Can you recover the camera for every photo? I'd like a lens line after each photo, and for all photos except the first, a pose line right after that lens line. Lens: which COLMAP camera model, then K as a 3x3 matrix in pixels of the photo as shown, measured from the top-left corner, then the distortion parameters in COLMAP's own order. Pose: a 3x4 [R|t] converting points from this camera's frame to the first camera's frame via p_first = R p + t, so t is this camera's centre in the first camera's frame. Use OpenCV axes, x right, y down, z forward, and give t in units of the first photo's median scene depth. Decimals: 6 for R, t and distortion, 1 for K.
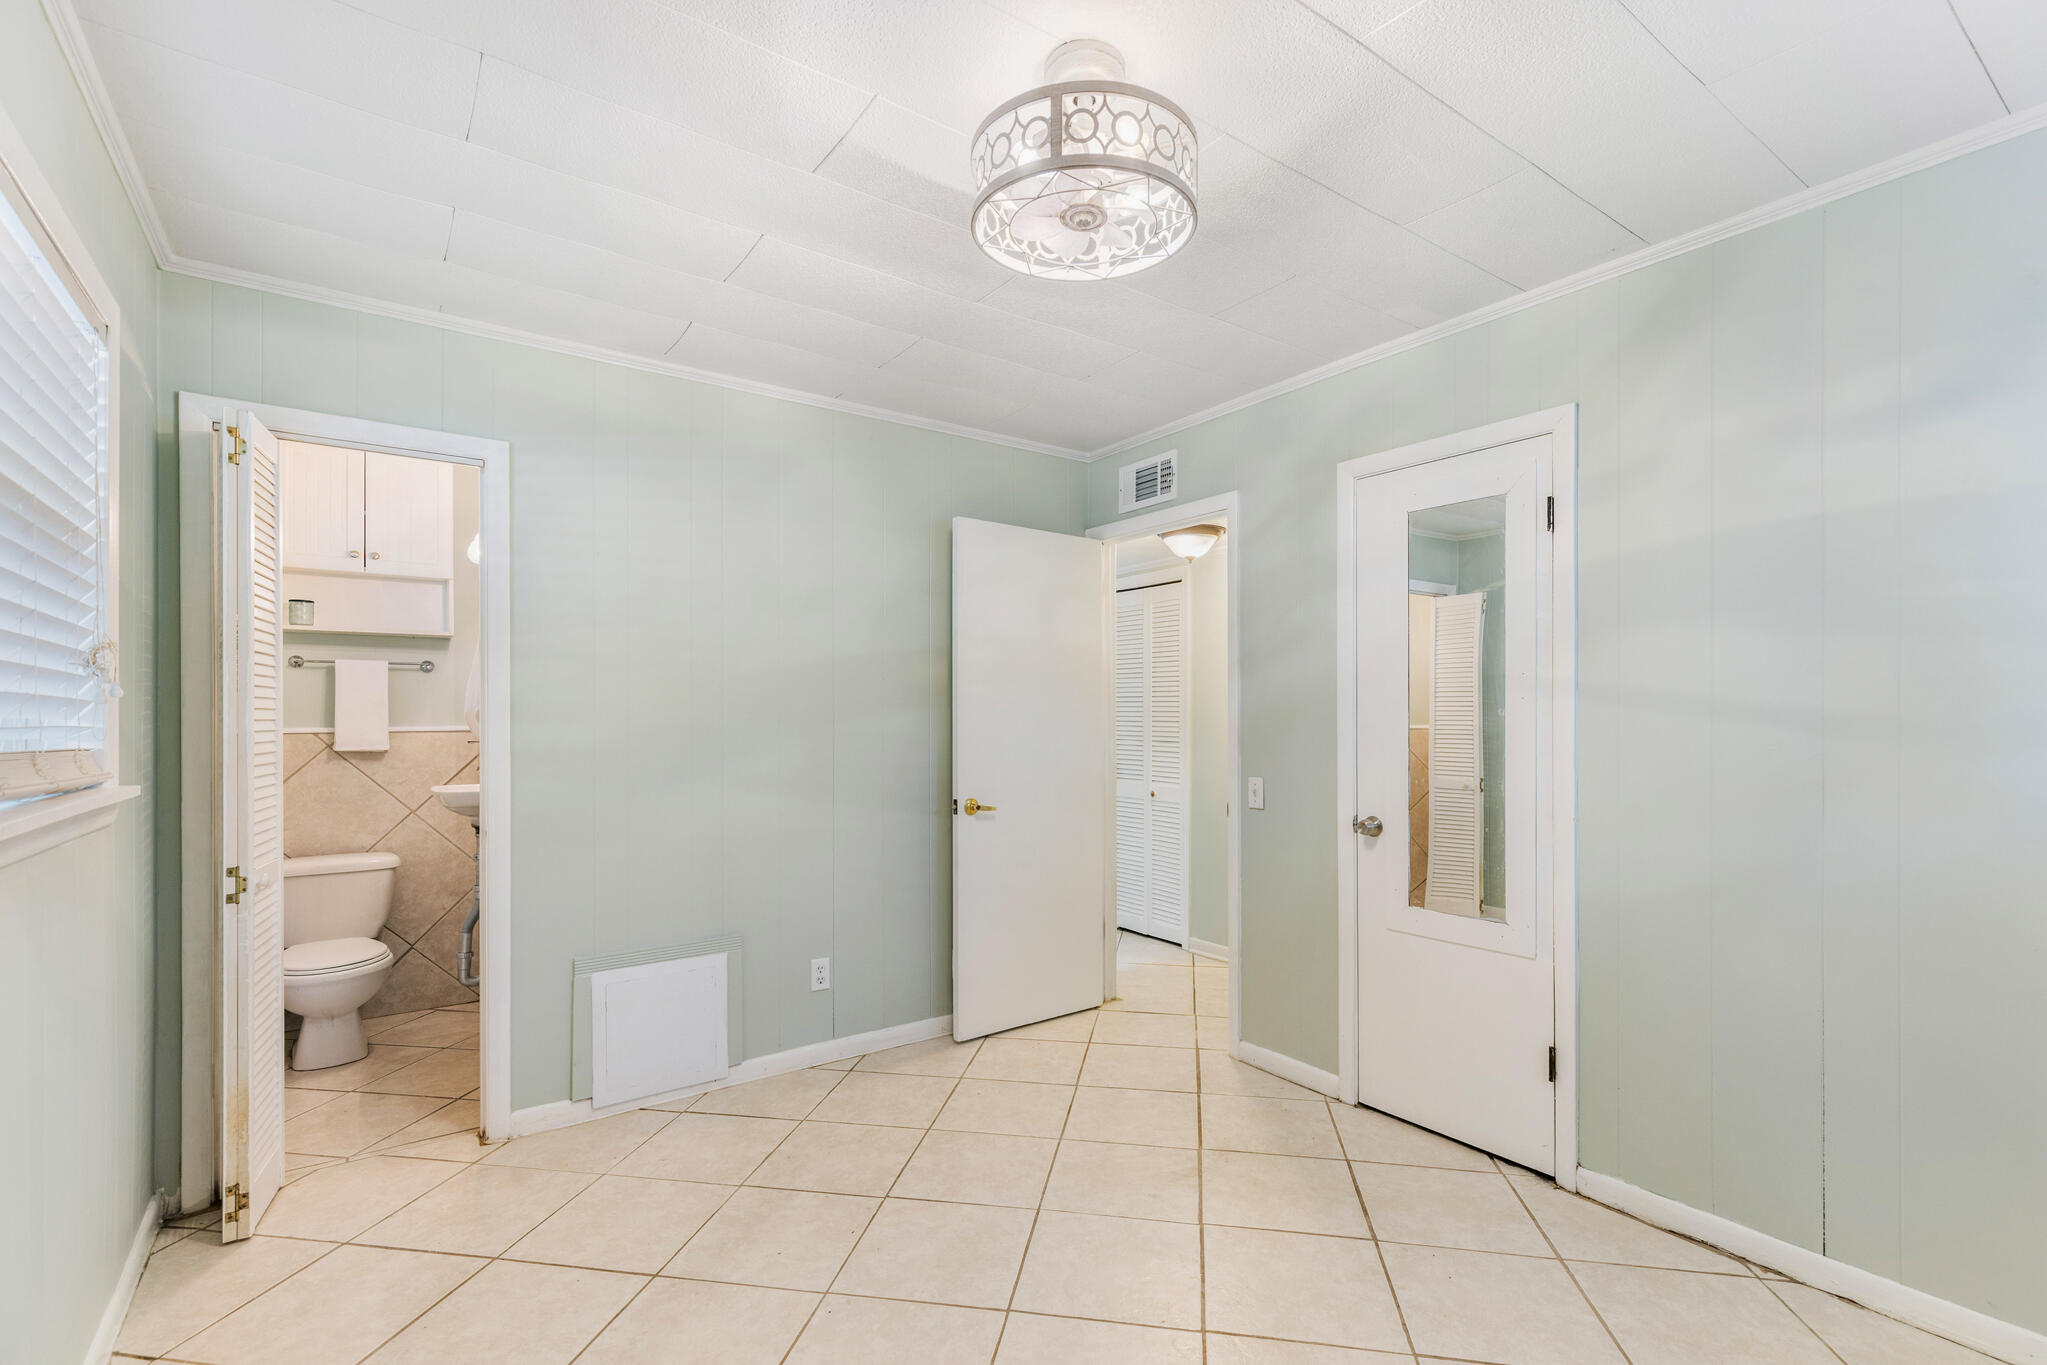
lens RADIAL K [[934.3, 0, 1049.0], [0, 934.3, 705.9], [0, 0, 1]] dist [0.001407, 0.000290]
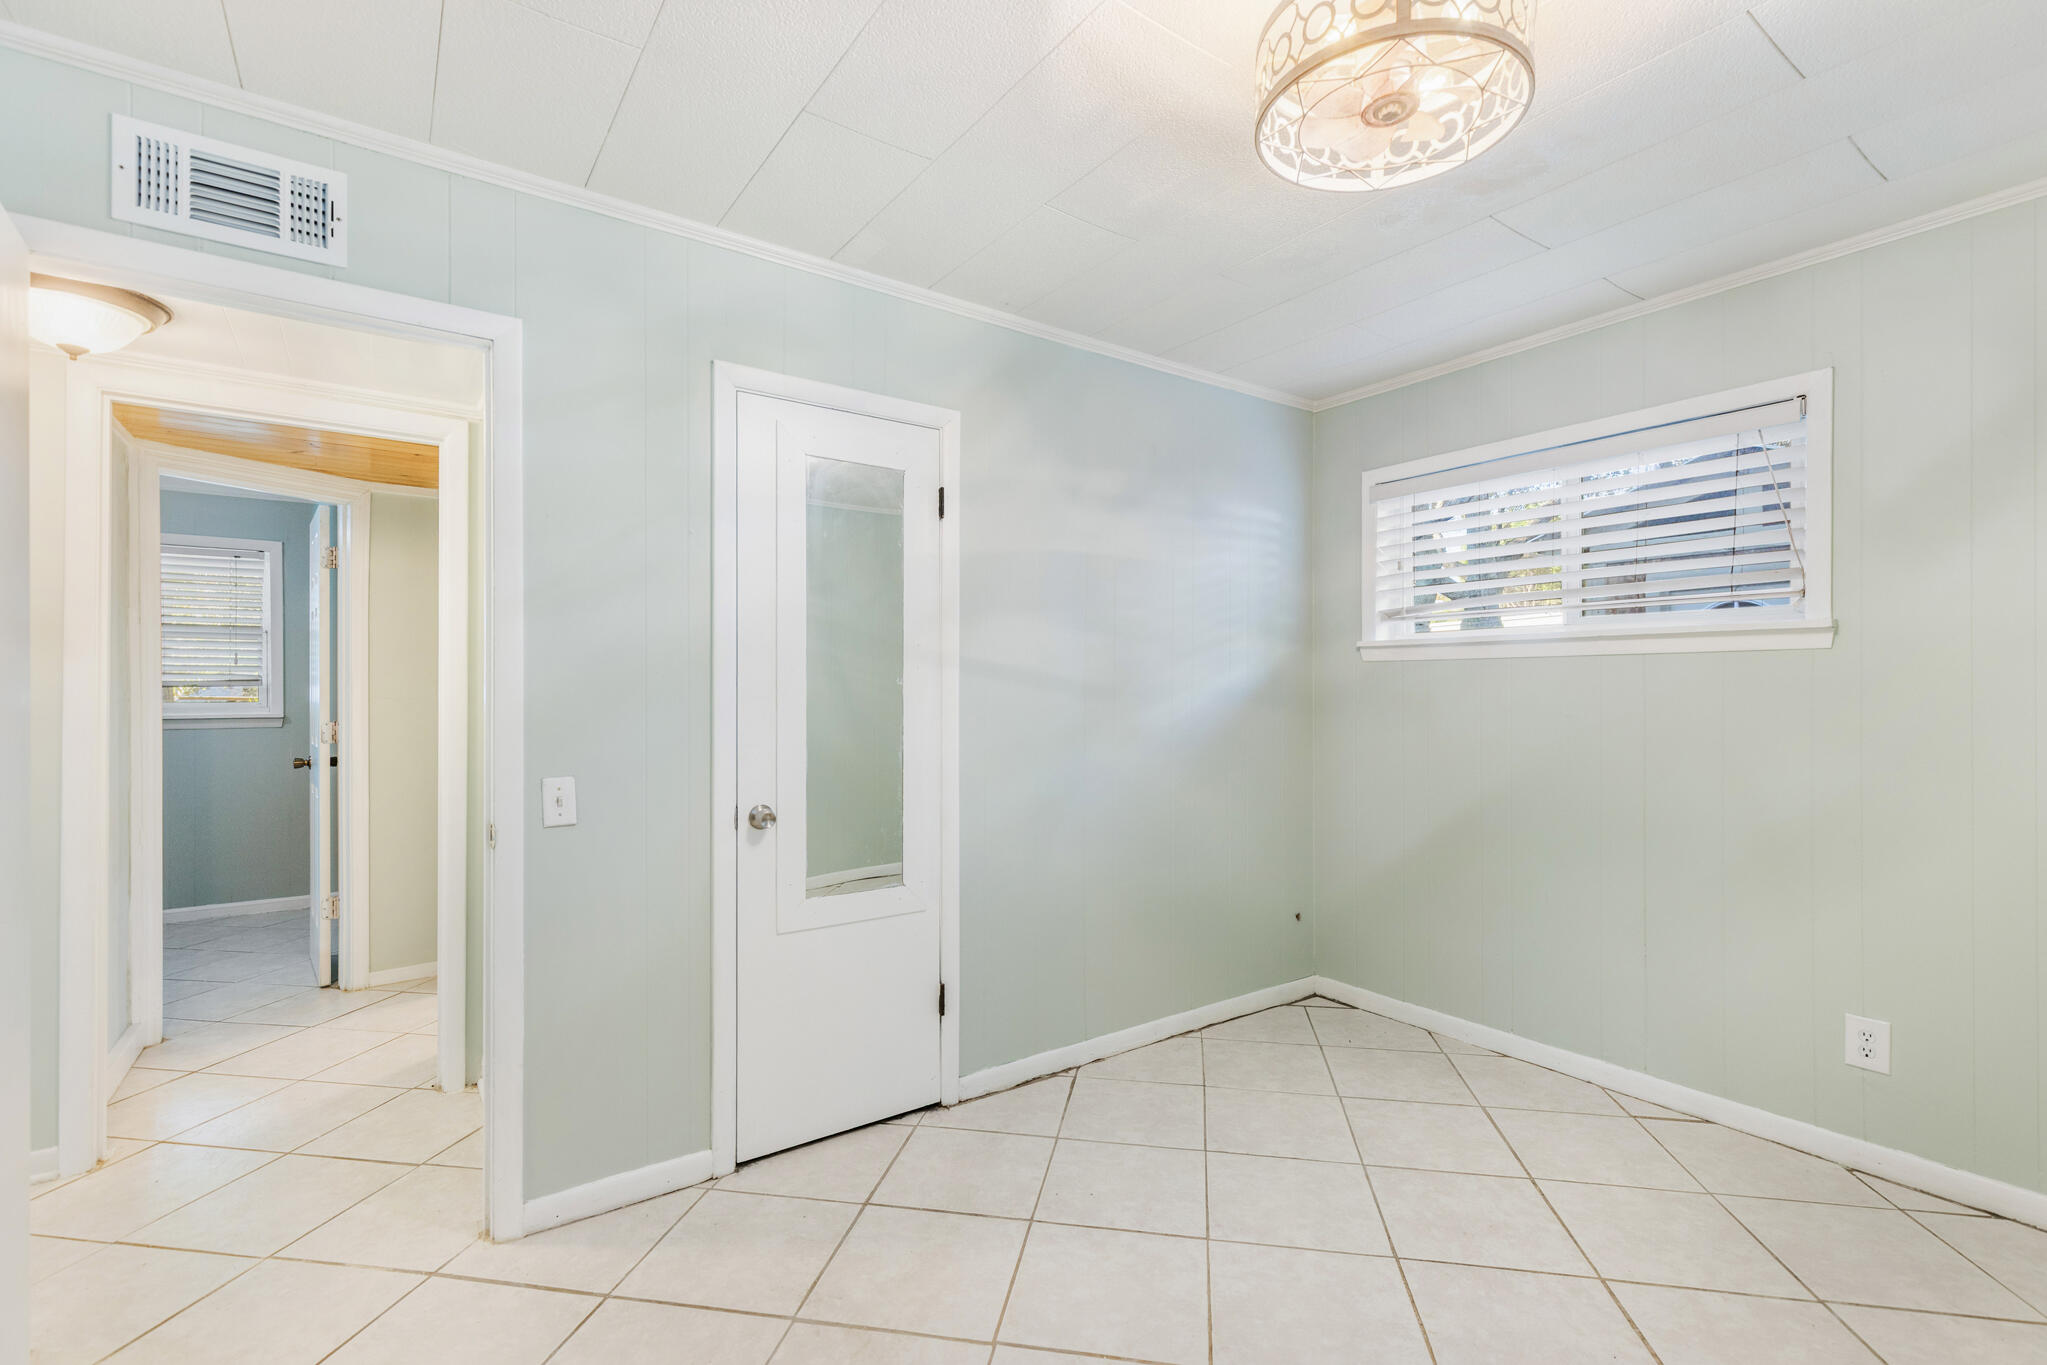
lens RADIAL K [[934.3, 0, 1049.0], [0, 934.3, 705.9], [0, 0, 1]] dist [0.001407, 0.000290]
pose [[-0.010383, 0.003003, 0.999942, -0.504450], [0.001310, 0.999995, -0.002989, 0.034103], [-0.999945, 0.001279, -0.010387, 0.780782]]
